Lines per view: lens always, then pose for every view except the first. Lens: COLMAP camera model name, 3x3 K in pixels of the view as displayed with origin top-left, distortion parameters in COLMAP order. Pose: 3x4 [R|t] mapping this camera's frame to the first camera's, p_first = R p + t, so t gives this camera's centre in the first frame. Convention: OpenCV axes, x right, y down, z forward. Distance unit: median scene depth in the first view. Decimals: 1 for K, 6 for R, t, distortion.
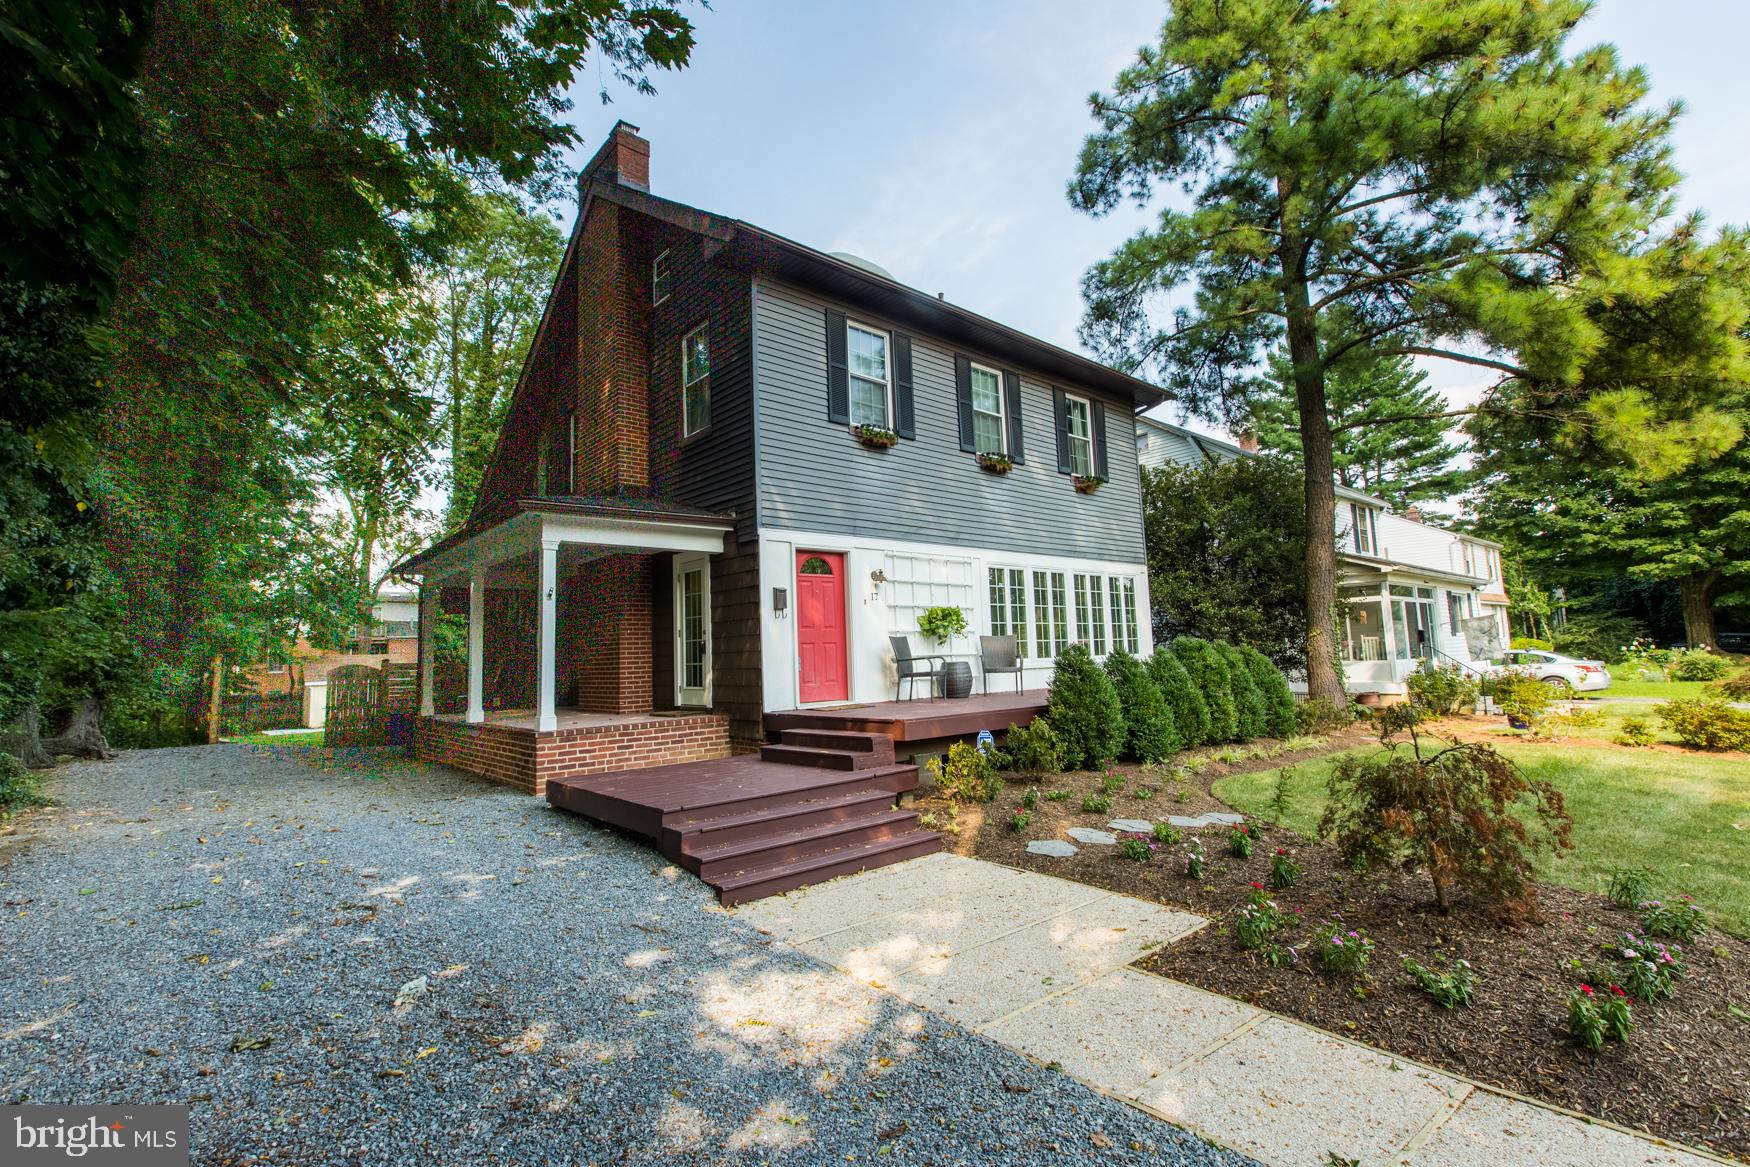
lens RADIAL K [[774.5, 0, 875.0], [0, 774.5, 583.5], [0, 0, 1]] dist [0.000121, -0.000074]
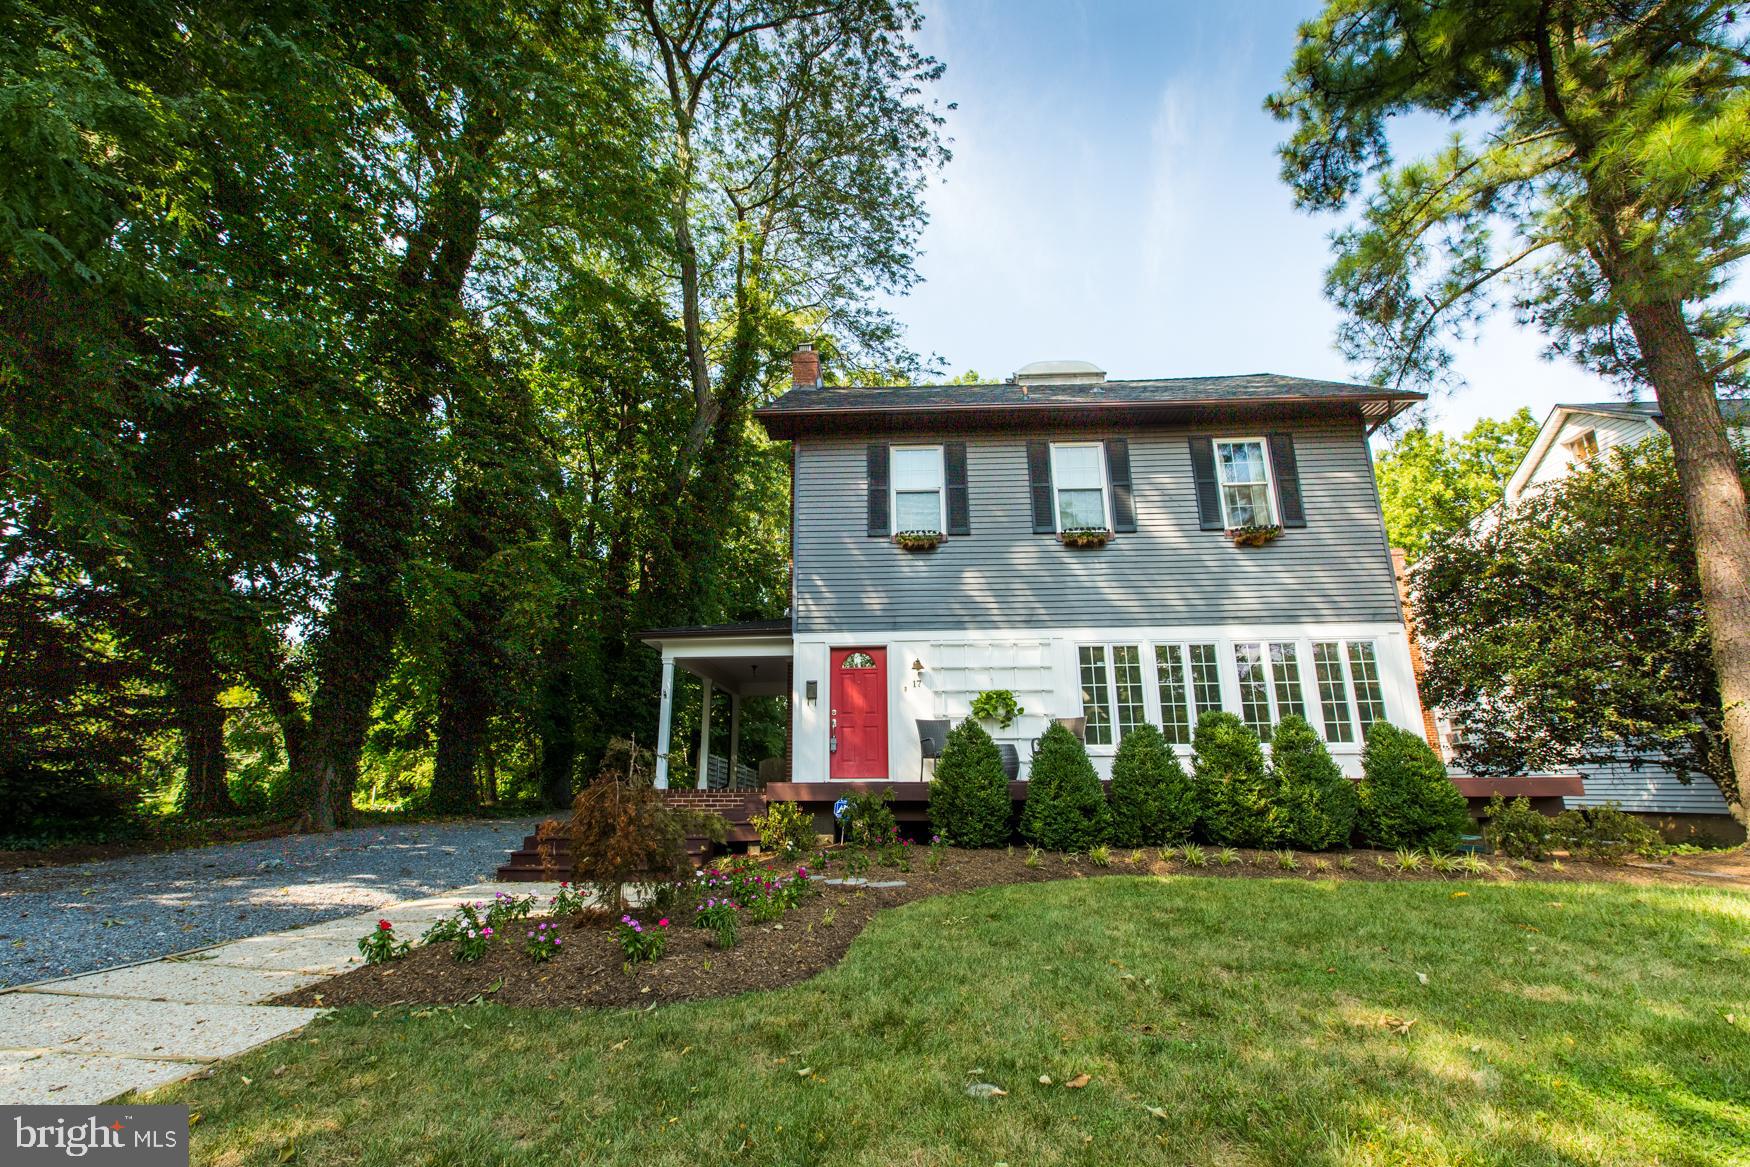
lens RADIAL K [[774.5, 0, 875.0], [0, 774.5, 583.5], [0, 0, 1]] dist [0.000121, -0.000074]
pose [[0.739699, -0.137352, -0.658771, 0.667128], [0.051988, 0.987686, -0.147556, 0.033770], [0.670927, 0.074899, 0.737731, 0.129058]]
